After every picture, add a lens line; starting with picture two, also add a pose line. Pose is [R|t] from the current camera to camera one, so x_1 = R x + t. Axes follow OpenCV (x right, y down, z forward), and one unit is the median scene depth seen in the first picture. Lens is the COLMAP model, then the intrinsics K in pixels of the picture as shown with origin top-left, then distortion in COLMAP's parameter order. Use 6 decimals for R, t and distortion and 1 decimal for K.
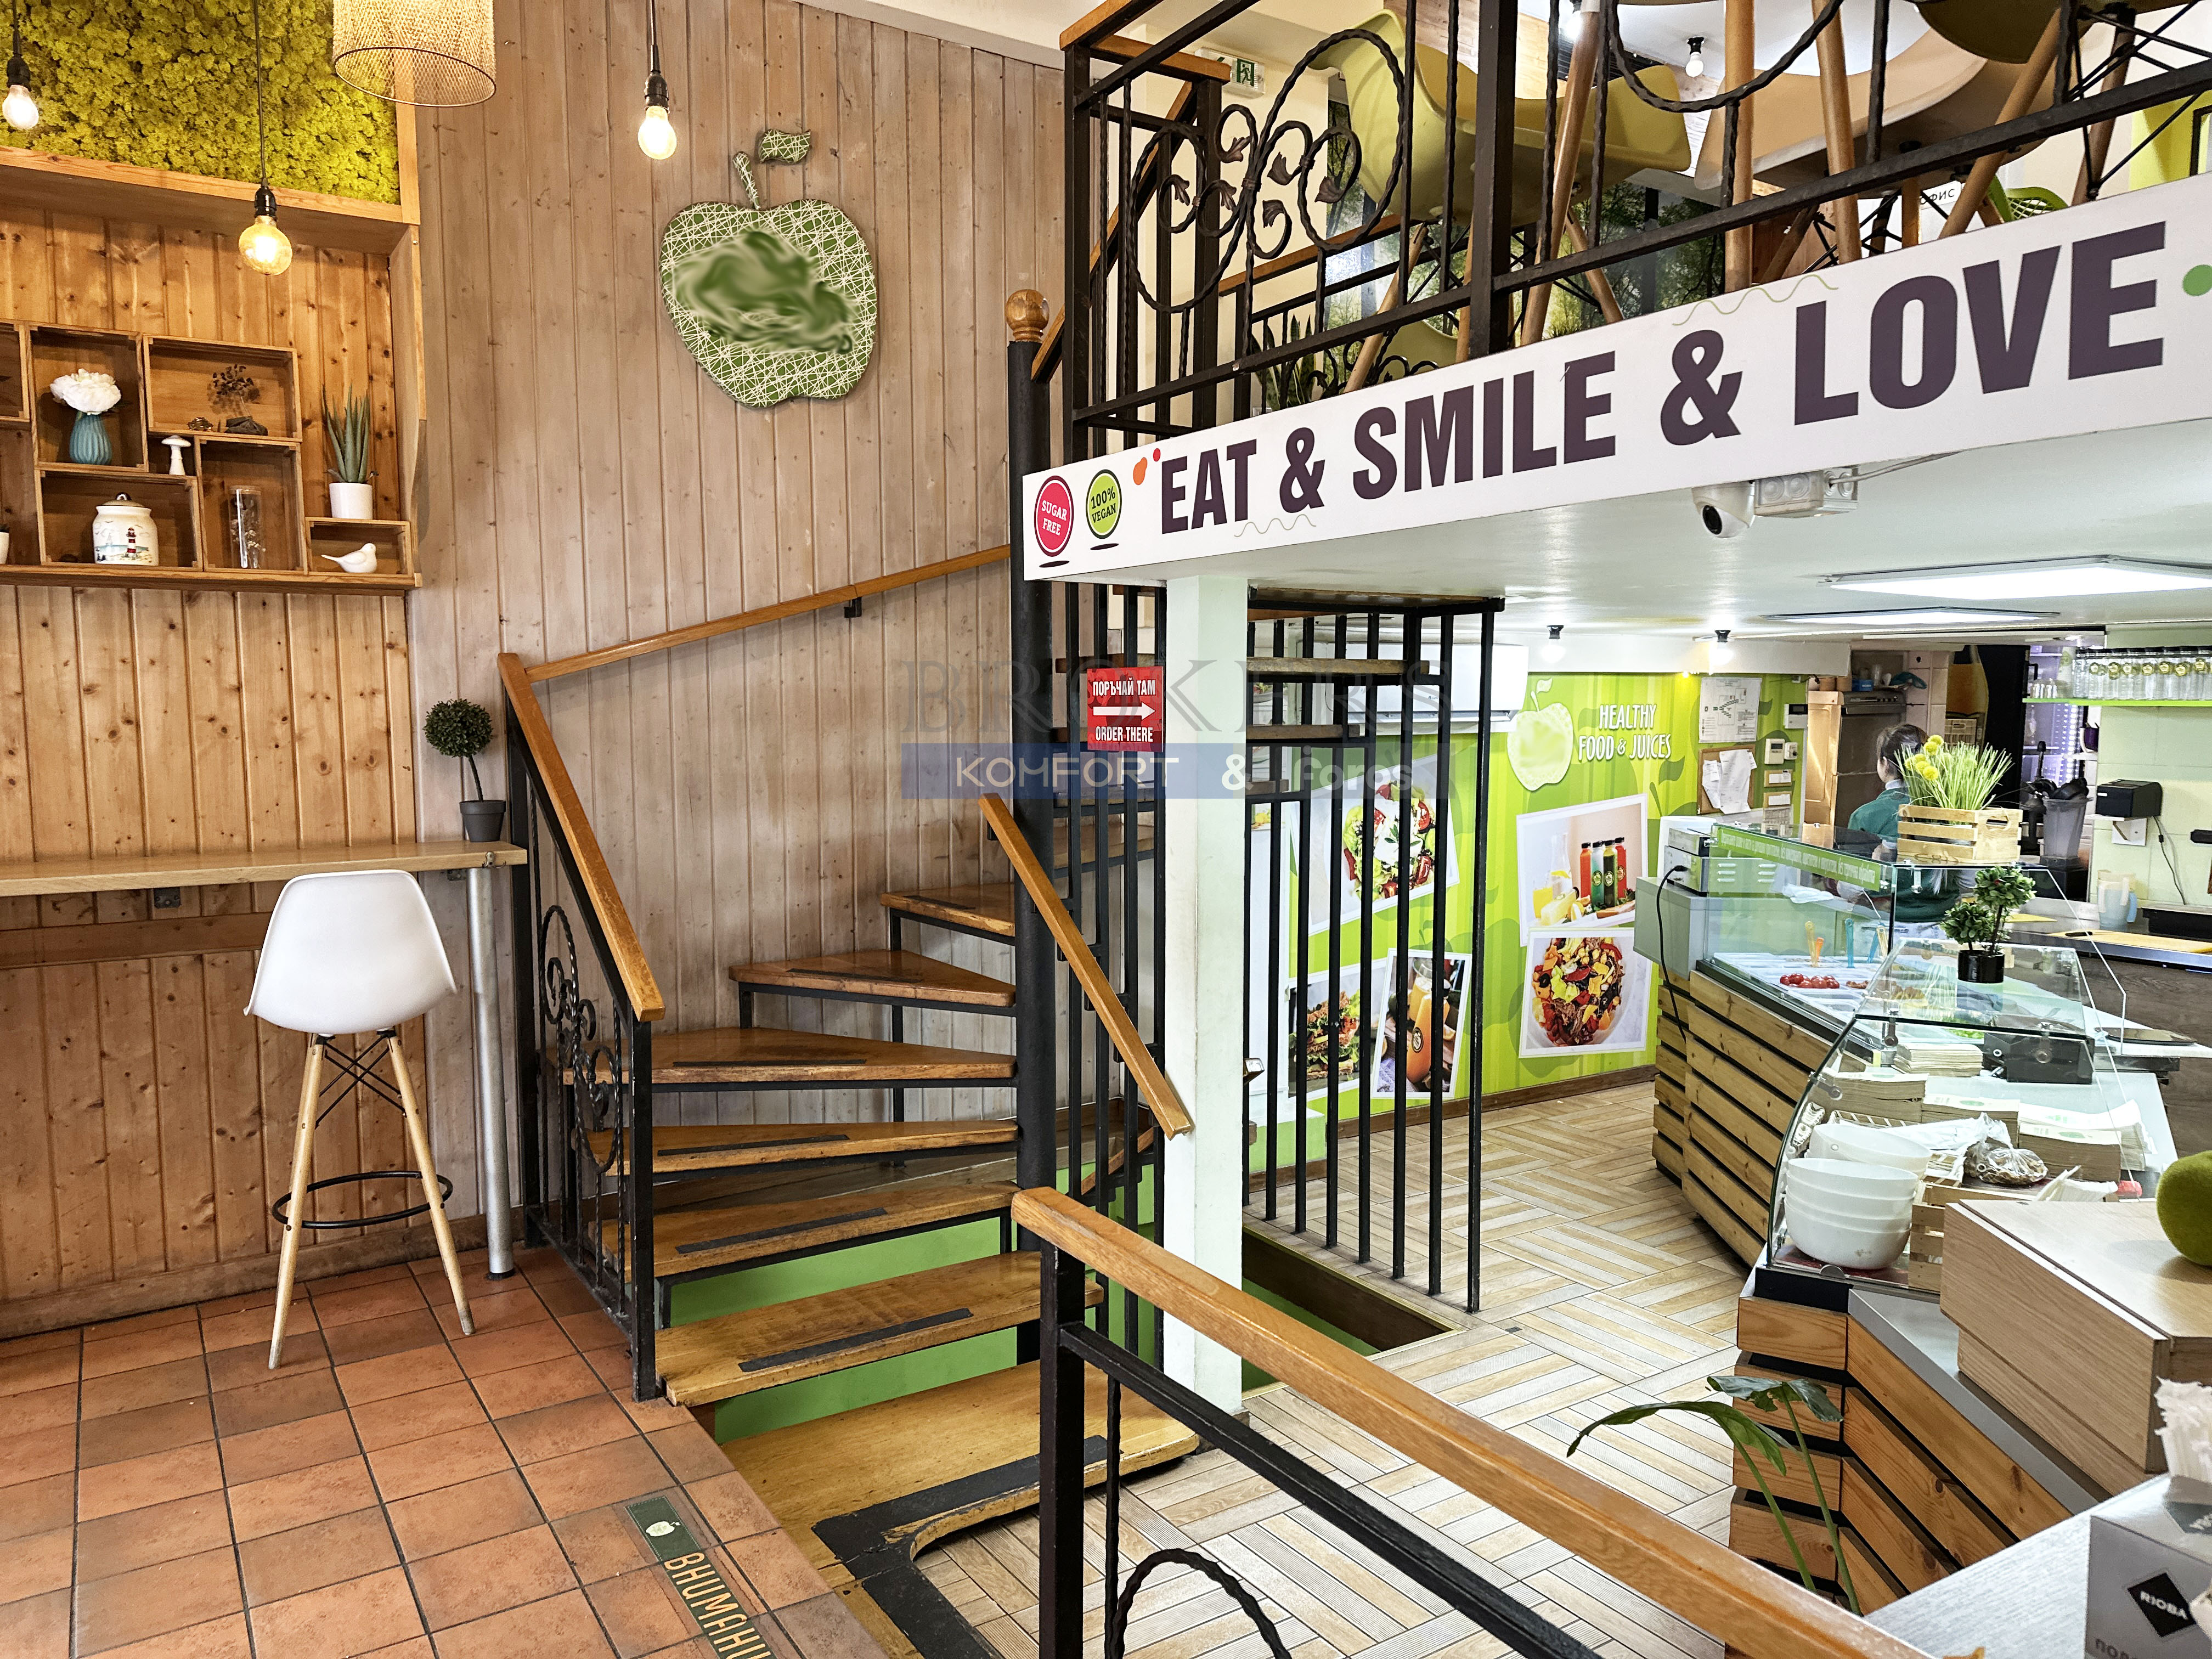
lens RADIAL K [[1527.1, 0, 1065.4], [0, 1527.1, 863.9], [0, 0, 1]] dist [0.072113, -0.094164]
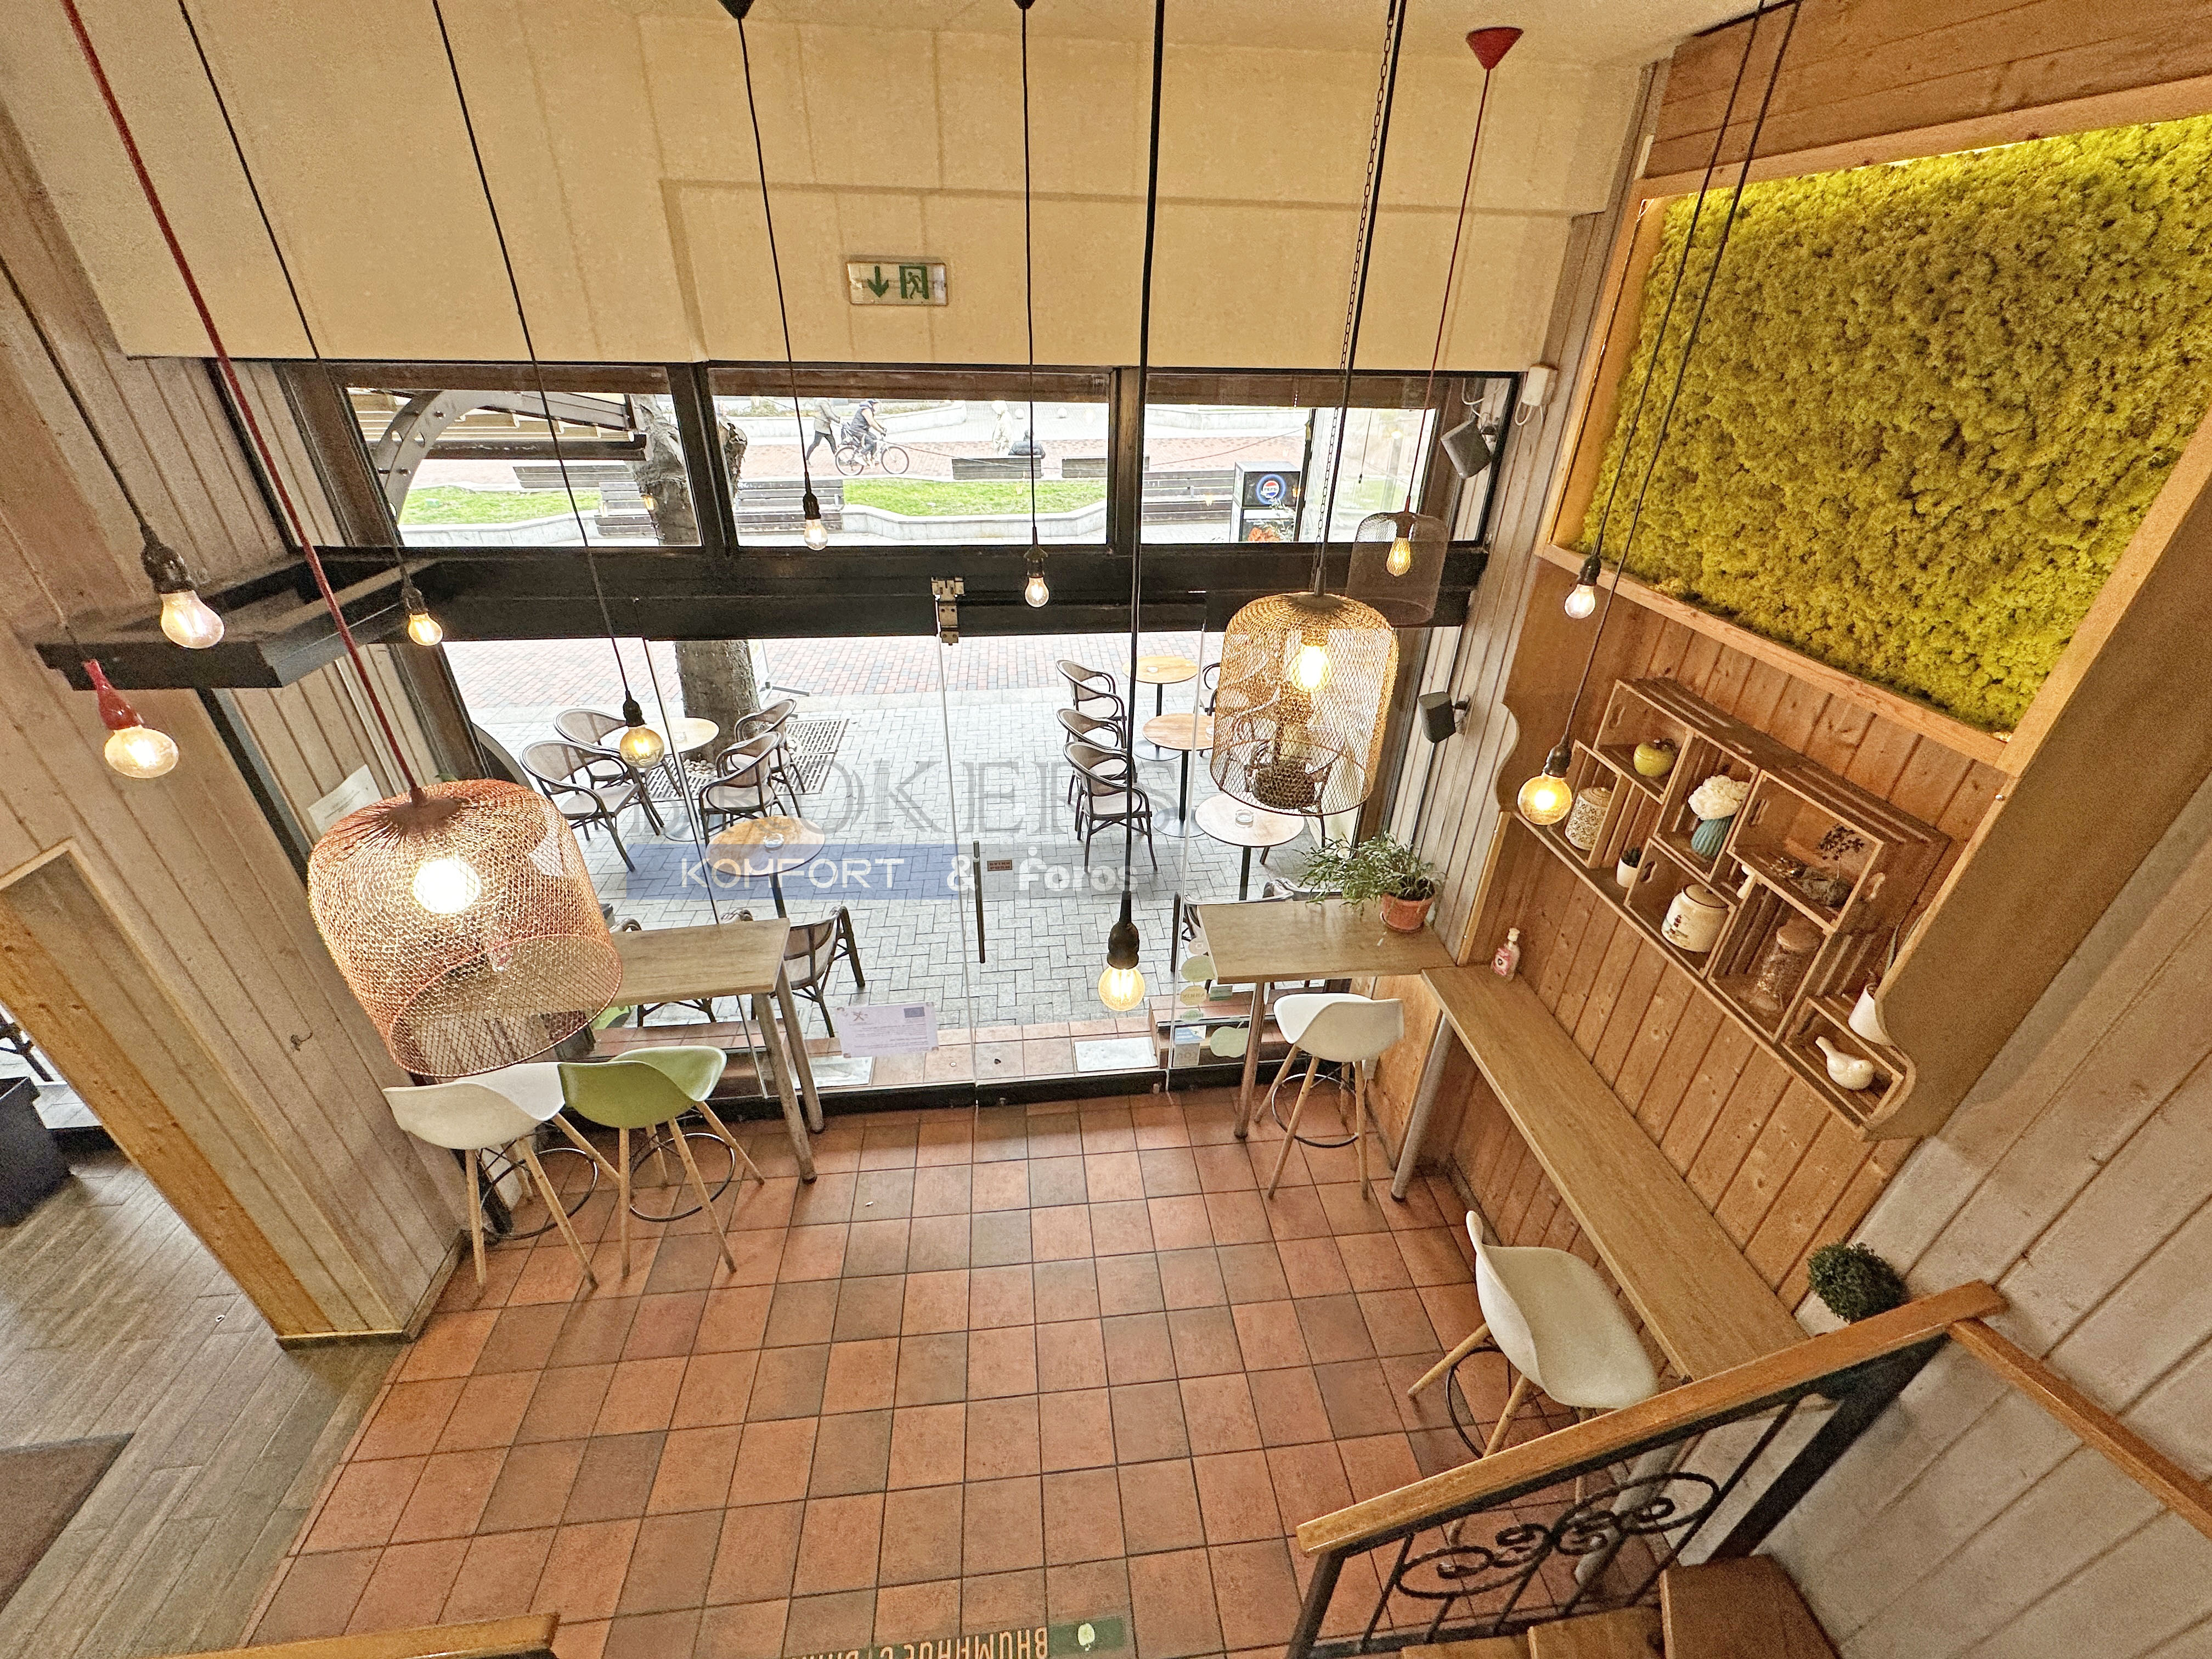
lens RADIAL K [[875.8, 0, 1106.0], [0, 875.8, 829.5], [0, 0, 1]] dist [-0.000781, -0.000255]
pose [[-0.428394, 0.460281, -0.777573, 0.039527], [-0.109507, 0.827747, 0.550312, -0.702493], [0.896932, 0.320901, -0.304198, 0.990936]]
